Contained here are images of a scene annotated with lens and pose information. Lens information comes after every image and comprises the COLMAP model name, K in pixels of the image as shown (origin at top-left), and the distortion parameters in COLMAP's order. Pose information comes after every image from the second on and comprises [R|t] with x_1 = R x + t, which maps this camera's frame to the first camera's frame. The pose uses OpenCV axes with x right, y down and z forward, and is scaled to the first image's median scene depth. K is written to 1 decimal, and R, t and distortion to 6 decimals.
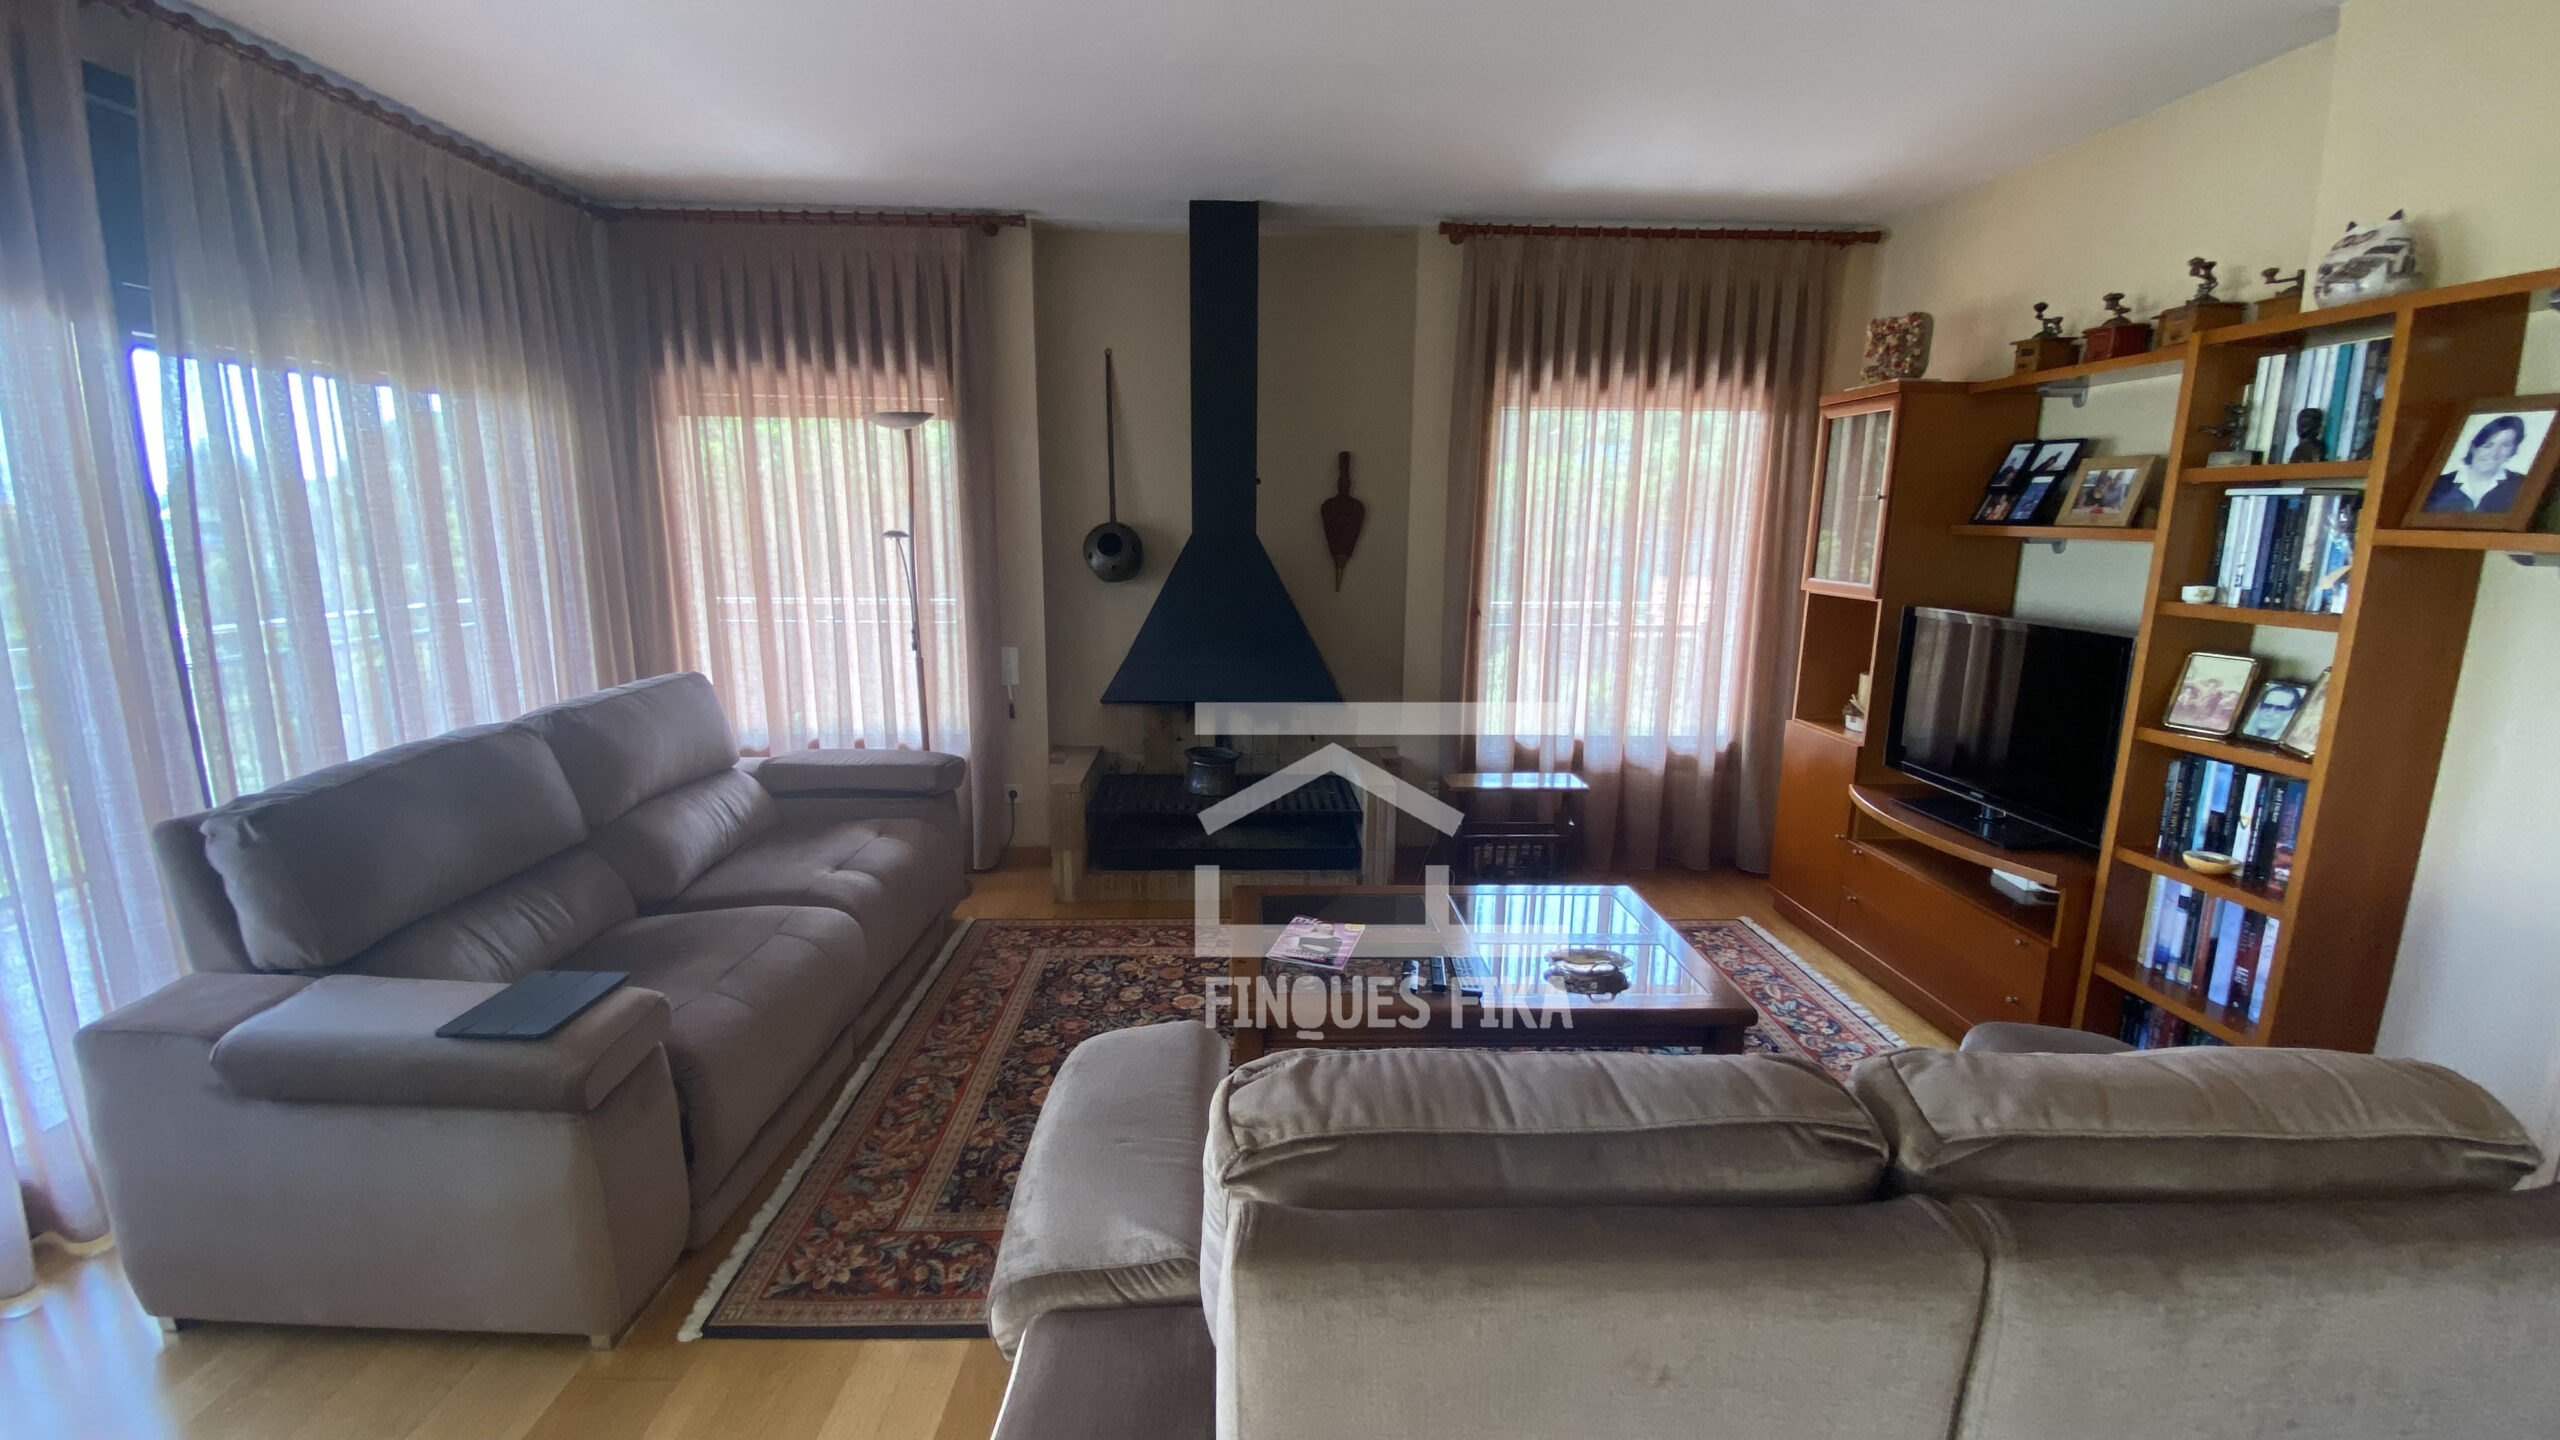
lens RADIAL K [[1032.7, 0, 1288.1], [0, 1032.7, 711.3], [0, 0, 1]] dist [-0.003818, -0.005765]
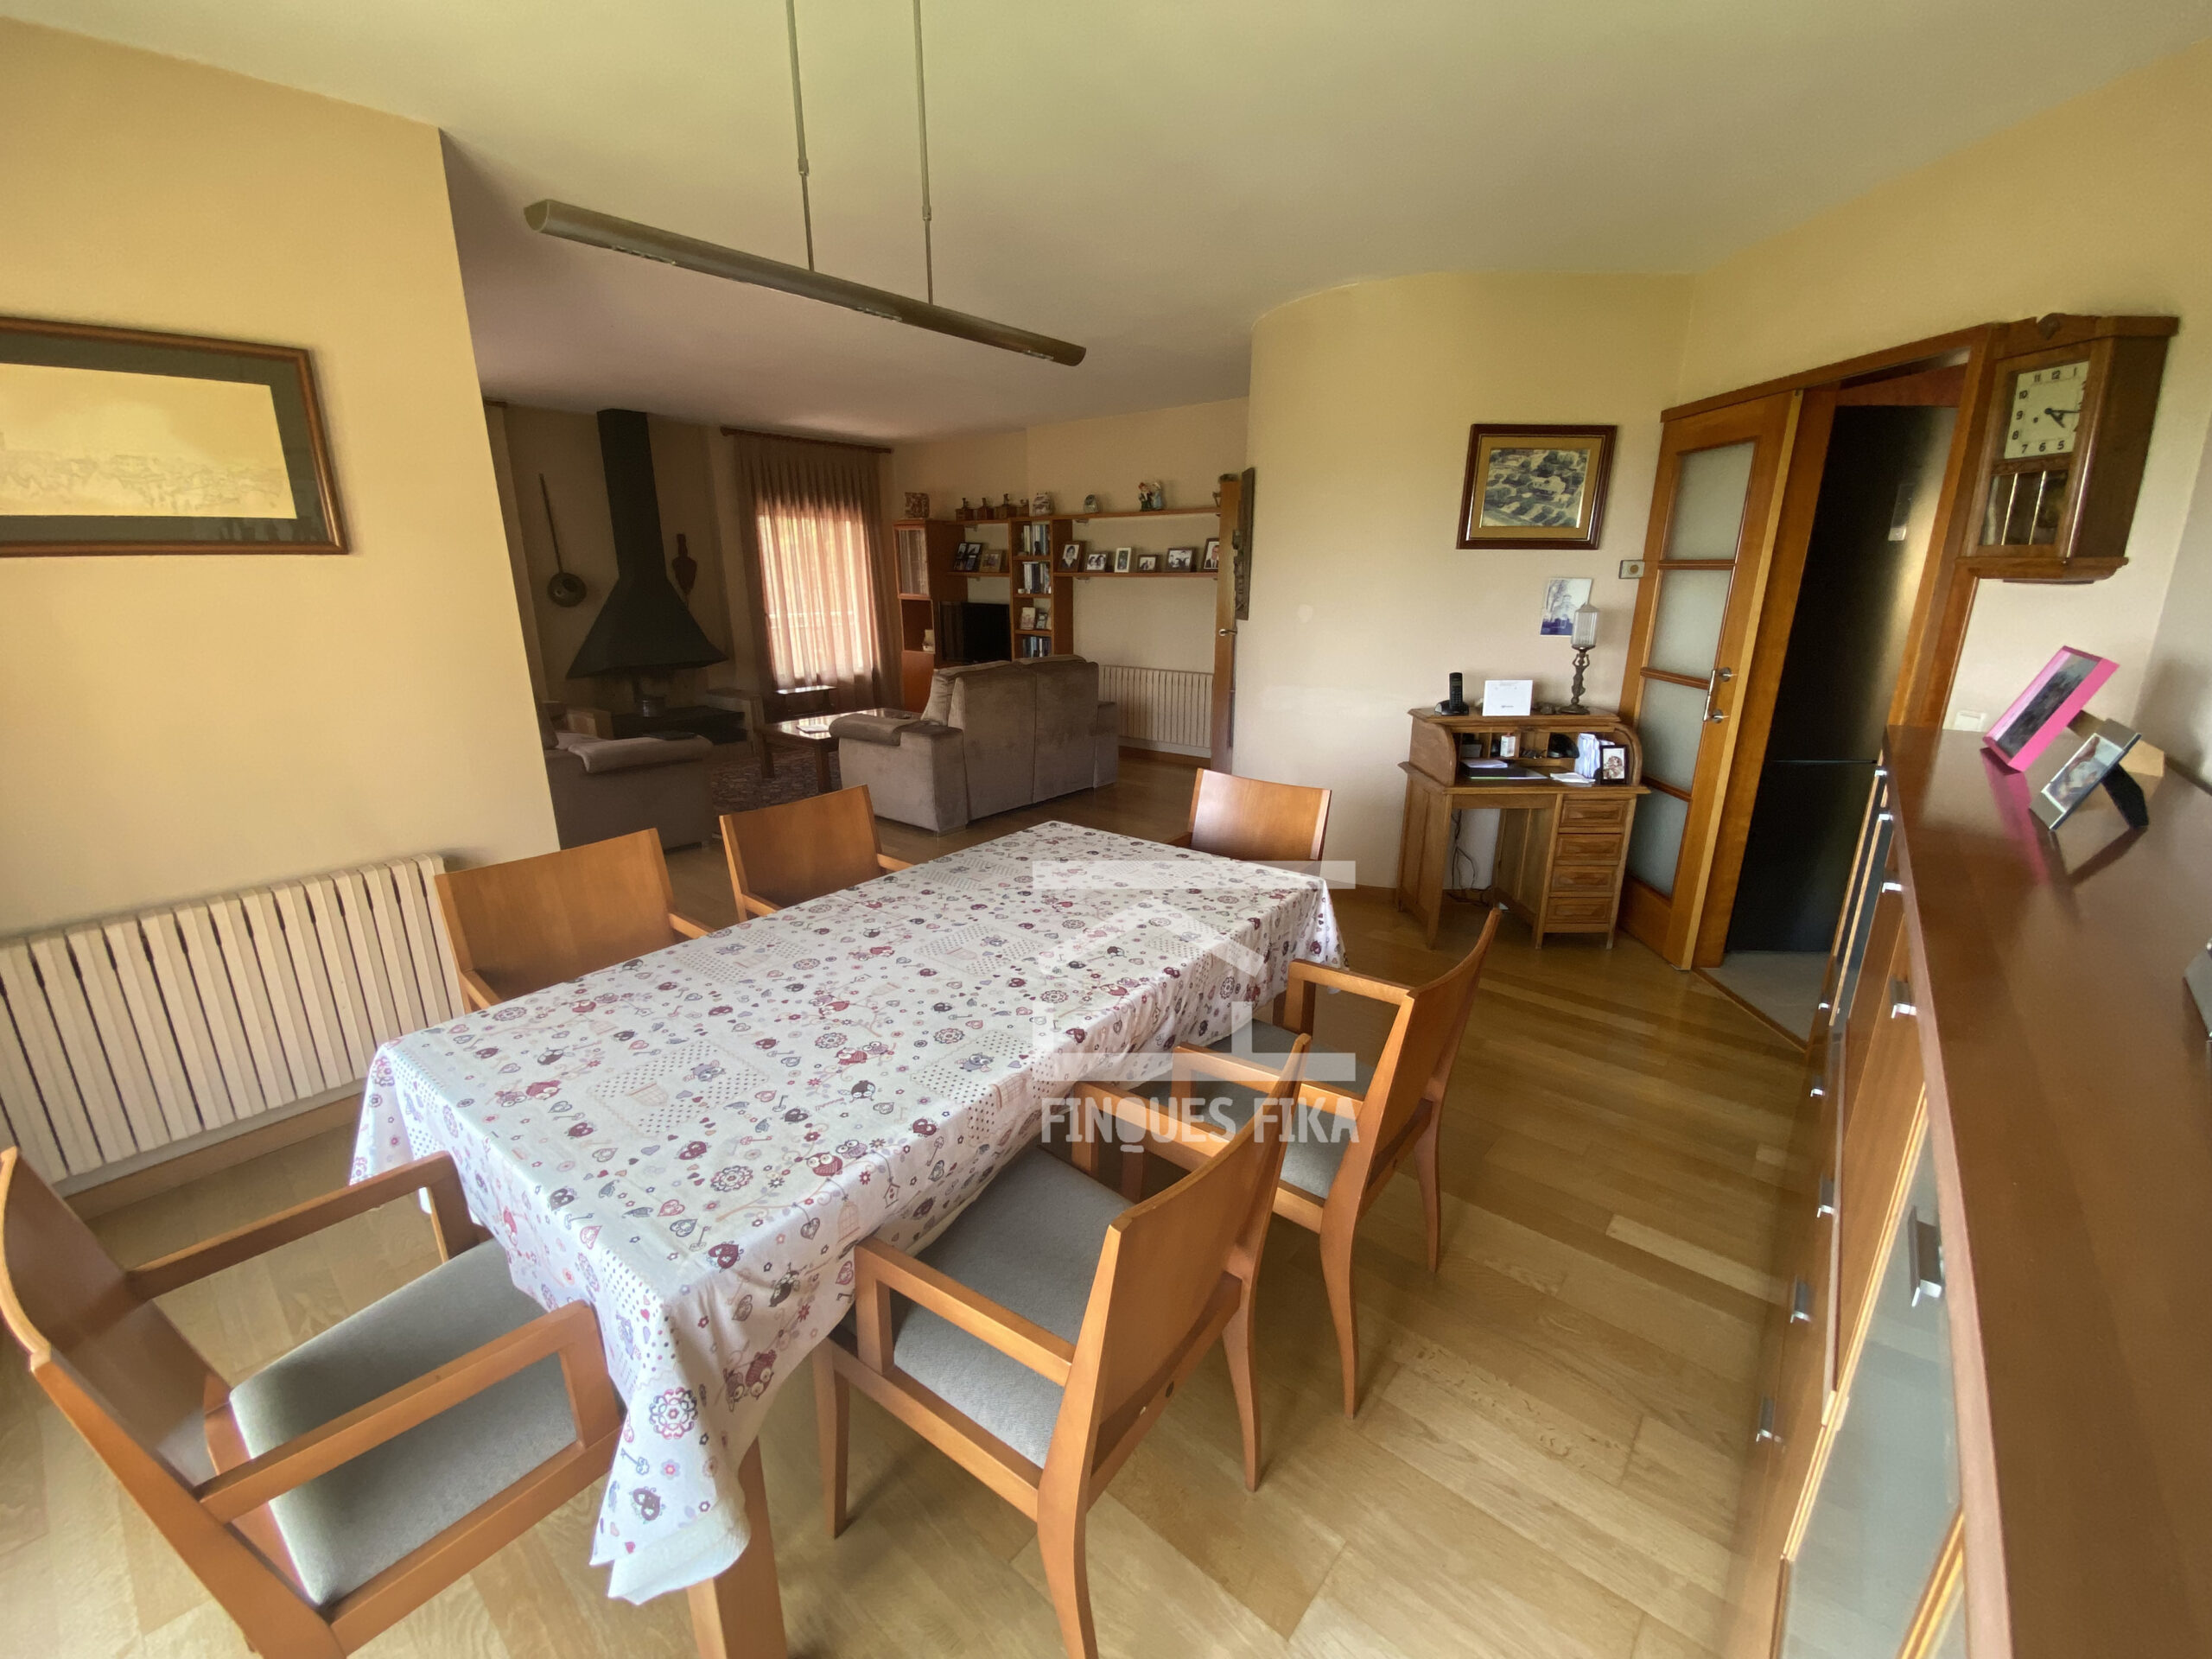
lens RADIAL K [[879.6, 0, 1112.7], [0, 879.6, 827.7], [0, 0, 1]] dist [-0.007362, -0.002036]
pose [[0.638451, -0.220588, 0.737375, -0.996545], [0.141875, 0.975362, 0.168941, 0.160886], [-0.756474, -0.003245, 0.654016, -0.923563]]
